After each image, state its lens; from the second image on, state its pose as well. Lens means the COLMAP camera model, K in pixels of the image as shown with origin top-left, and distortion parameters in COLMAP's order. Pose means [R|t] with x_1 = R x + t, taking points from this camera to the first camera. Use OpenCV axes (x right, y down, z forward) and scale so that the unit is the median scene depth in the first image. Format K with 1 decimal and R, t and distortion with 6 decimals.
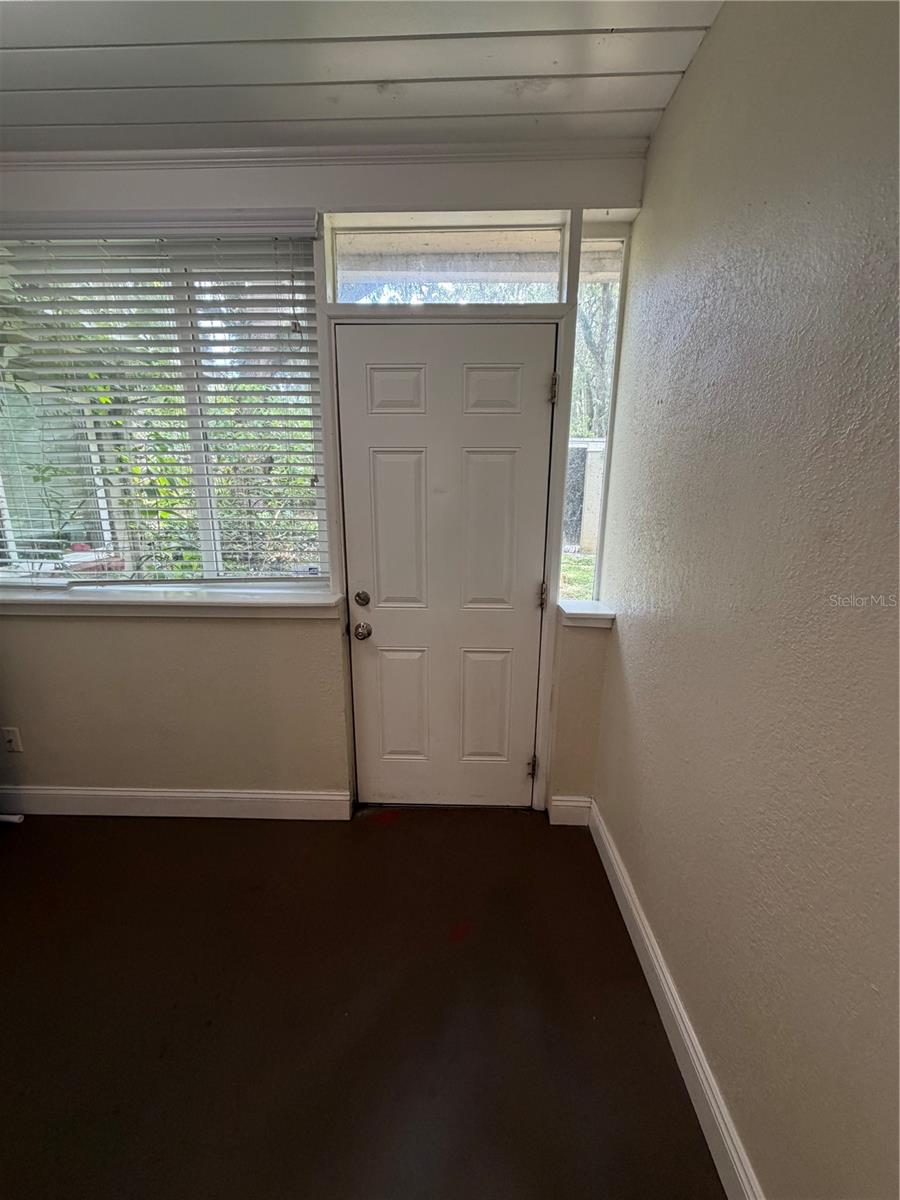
lens RADIAL K [[483.8, 0, 450.0], [0, 483.8, 600.0], [0, 0, 1]] dist [-0.011301, 0.000146]
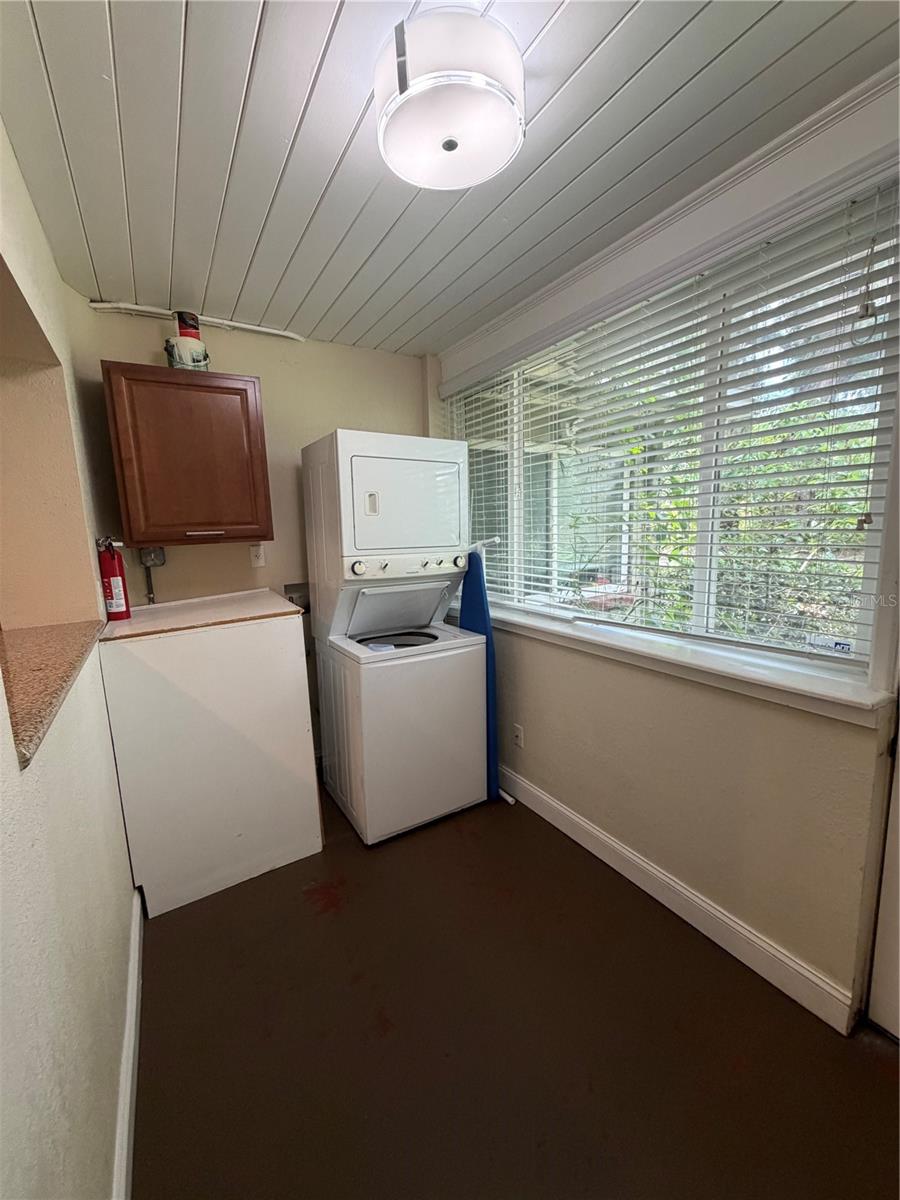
lens RADIAL K [[477.6, 0, 449.1], [0, 477.6, 597.3], [0, 0, 1]] dist [-0.000887, 0.000367]
pose [[0.540952, 0.099190, -0.835184, -0.018905], [-0.163812, 0.986430, 0.011051, -0.045549], [0.824947, 0.130835, 0.549859, 0.133158]]
